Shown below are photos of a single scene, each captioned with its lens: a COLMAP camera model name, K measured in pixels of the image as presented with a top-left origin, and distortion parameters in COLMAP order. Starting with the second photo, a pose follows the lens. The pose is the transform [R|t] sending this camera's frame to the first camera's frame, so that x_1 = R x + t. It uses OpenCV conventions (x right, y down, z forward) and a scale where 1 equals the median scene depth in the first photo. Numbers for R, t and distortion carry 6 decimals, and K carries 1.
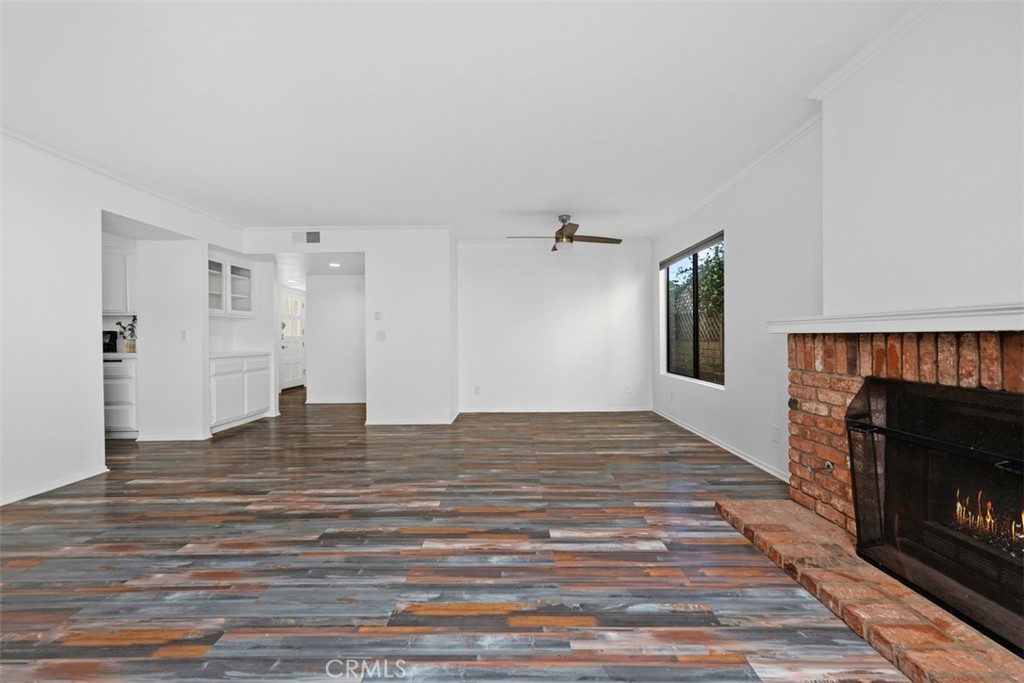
lens RADIAL K [[434.1, 0, 514.1], [0, 434.1, 337.9], [0, 0, 1]] dist [0.001309, -0.000167]
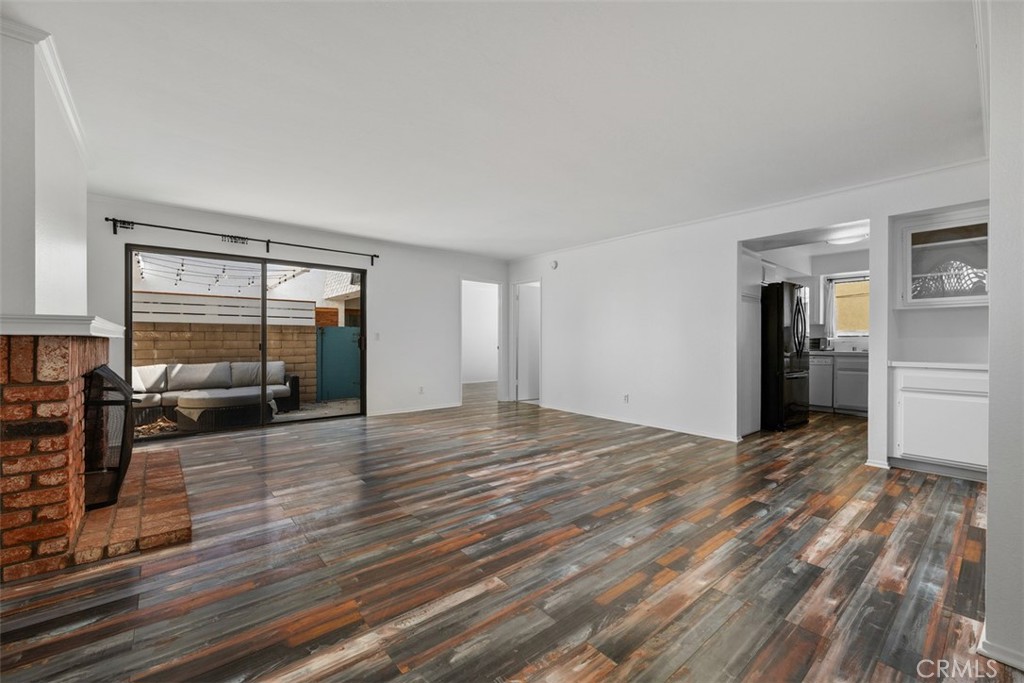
lens RADIAL K [[417.1, 0, 513.9], [0, 417.1, 343.0], [0, 0, 1]] dist [-0.000008, 0.000126]
pose [[-0.762599, 0.007400, -0.646829, 0.560915], [0.000738, 0.999944, 0.010569, -0.005018], [0.646871, 0.007583, -0.762562, 2.268651]]
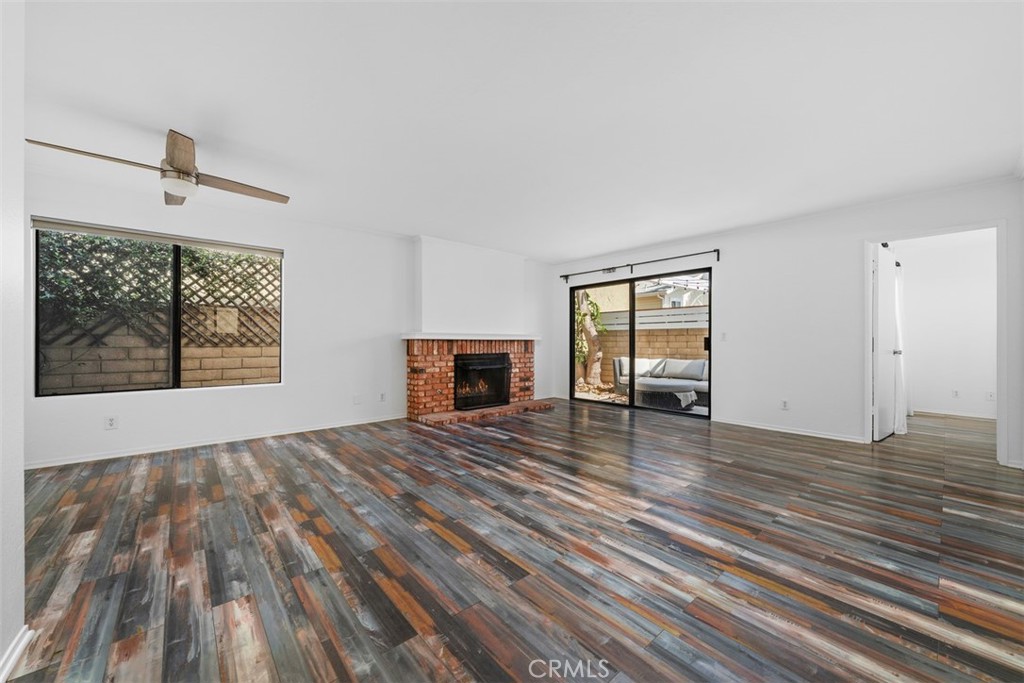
lens RADIAL K [[383.5, 0, 518.6], [0, 383.5, 341.5], [0, 0, 1]] dist [-0.002466, 0.001054]
pose [[-0.665831, 0.005698, 0.746081, -1.236573], [0.003734, 0.999984, -0.004305, 0.013329], [-0.746093, -0.000080, -0.665842, 2.086424]]
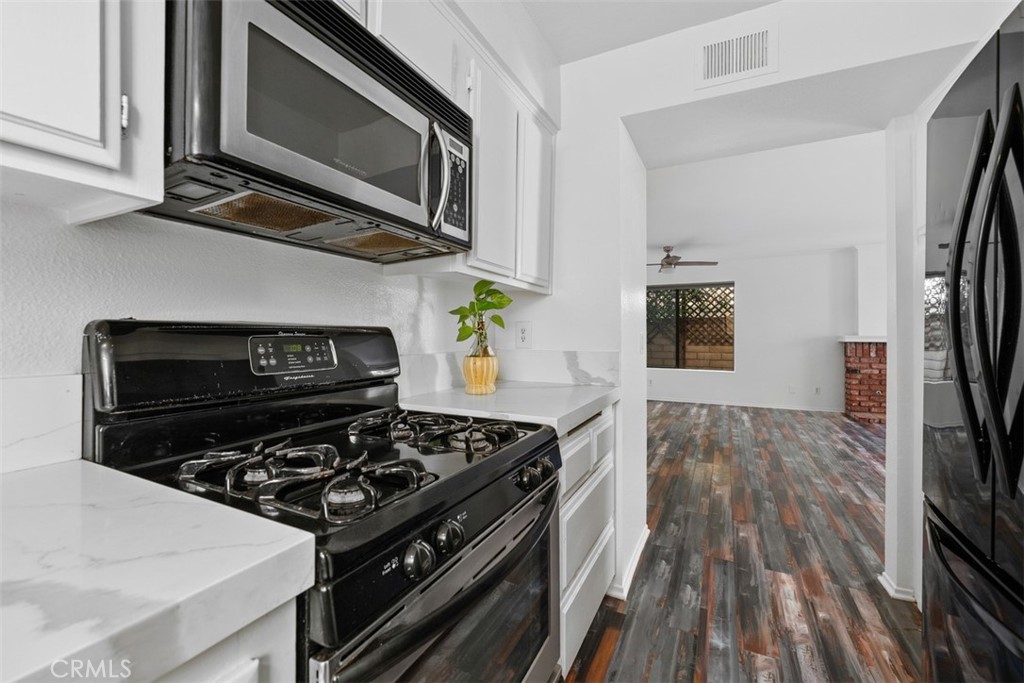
lens RADIAL K [[417.1, 0, 507.3], [0, 417.1, 335.8], [0, 0, 1]] dist [-0.000008, 0.000126]
pose [[0.458710, 0.007881, 0.888551, -2.481762], [-0.004645, 0.999968, -0.006472, -0.022466], [-0.888574, -0.001159, 0.458732, 1.782640]]
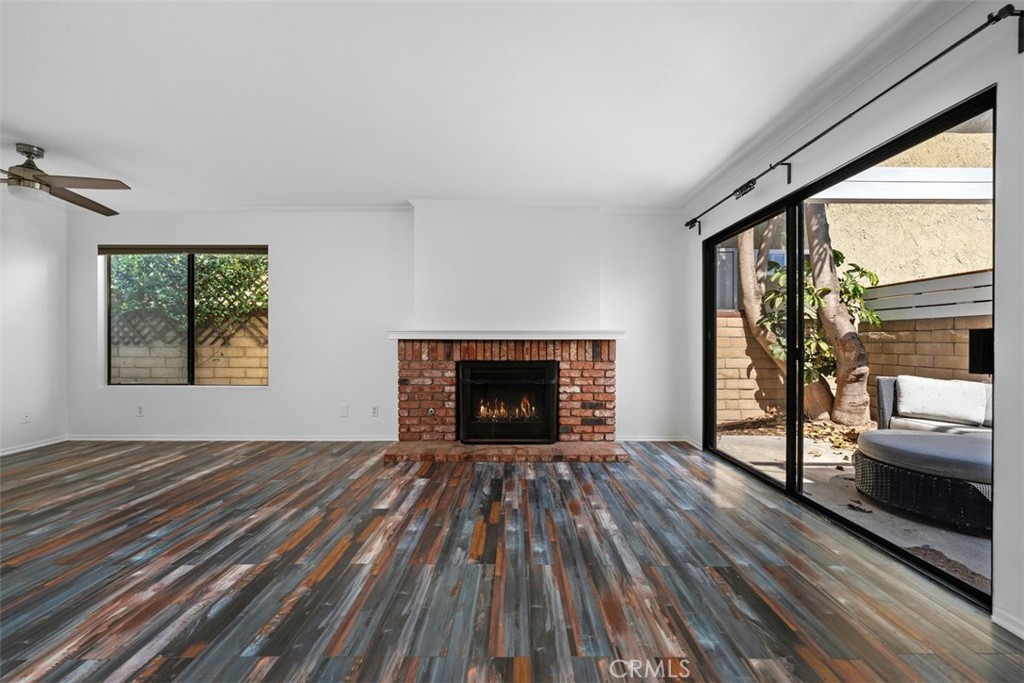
lens RADIAL K [[417.1, 0, 516.4], [0, 417.1, 339.8], [0, 0, 1]] dist [-0.000008, 0.000126]
pose [[-0.006440, 0.010293, 0.999926, -1.018973], [-0.000243, 0.999947, -0.010295, 0.009051], [-0.999979, -0.000309, -0.006438, 0.628141]]
